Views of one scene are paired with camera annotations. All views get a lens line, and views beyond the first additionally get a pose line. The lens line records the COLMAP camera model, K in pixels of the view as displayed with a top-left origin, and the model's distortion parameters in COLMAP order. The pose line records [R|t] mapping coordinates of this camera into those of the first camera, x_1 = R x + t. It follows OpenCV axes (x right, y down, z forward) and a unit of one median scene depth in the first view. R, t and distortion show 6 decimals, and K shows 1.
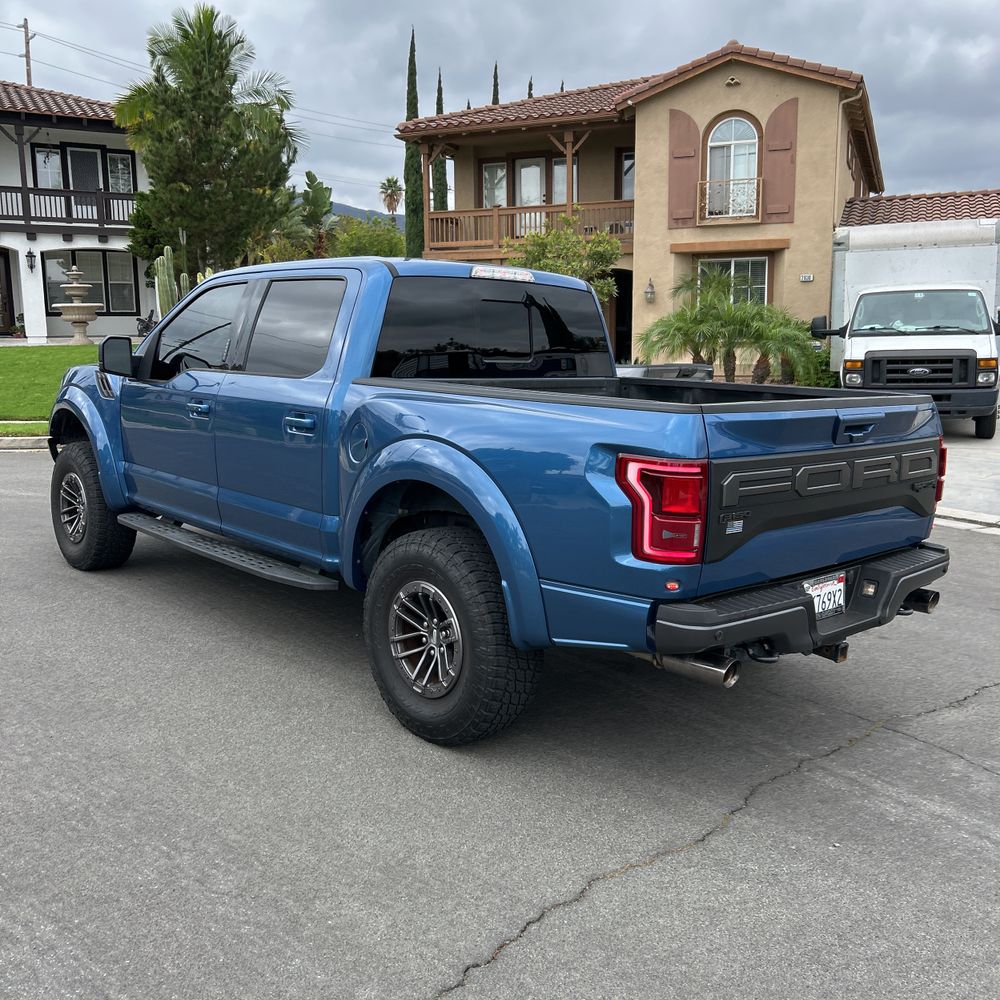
lens RADIAL K [[1013.0, 0, 493.1], [0, 1013.0, 504.1], [0, 0, 1]] dist [0.017138, 0.000000]
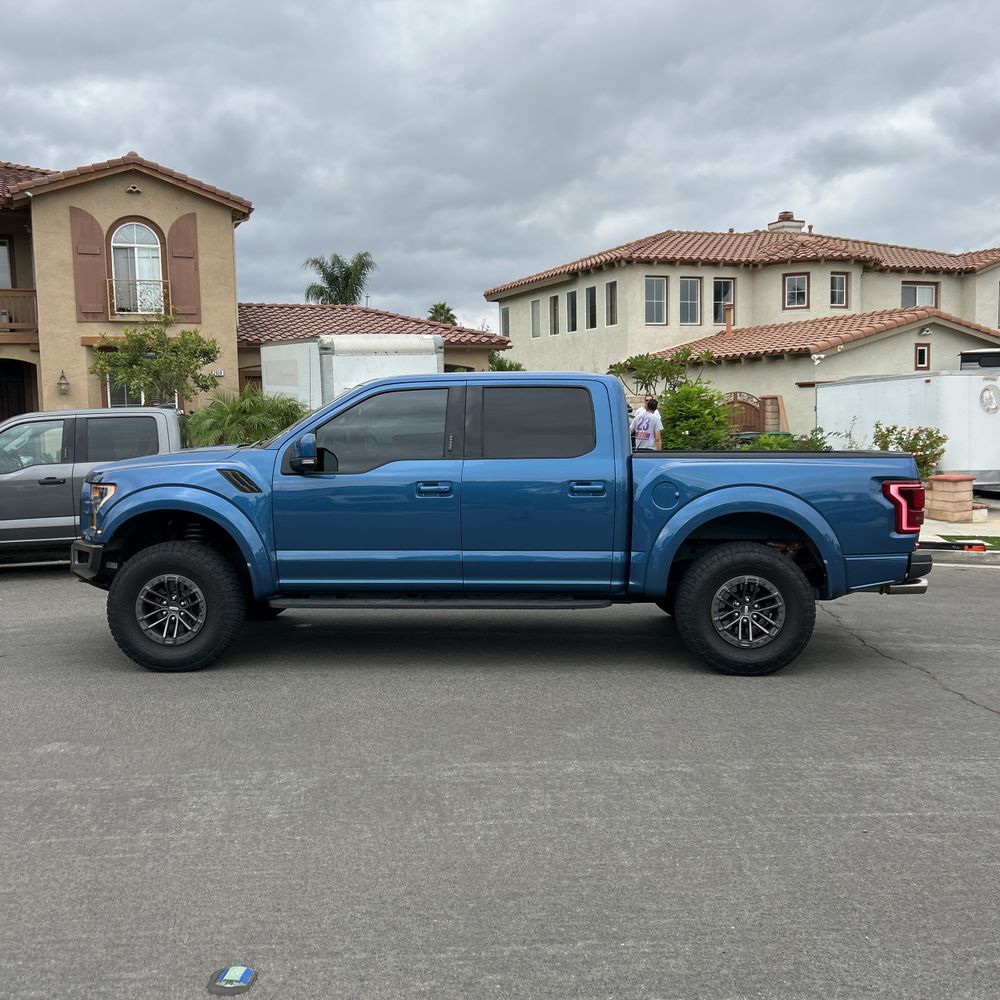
lens RADIAL K [[1013.0, 0, 481.6], [0, 1013.0, 522.6], [0, 0, 1]] dist [0.017138, 0.000000]
pose [[0.704651, -0.088173, 0.704055, -0.287326], [0.135405, 0.990724, -0.011445, -0.008641], [-0.696515, 0.103397, 0.710054, 0.026763]]
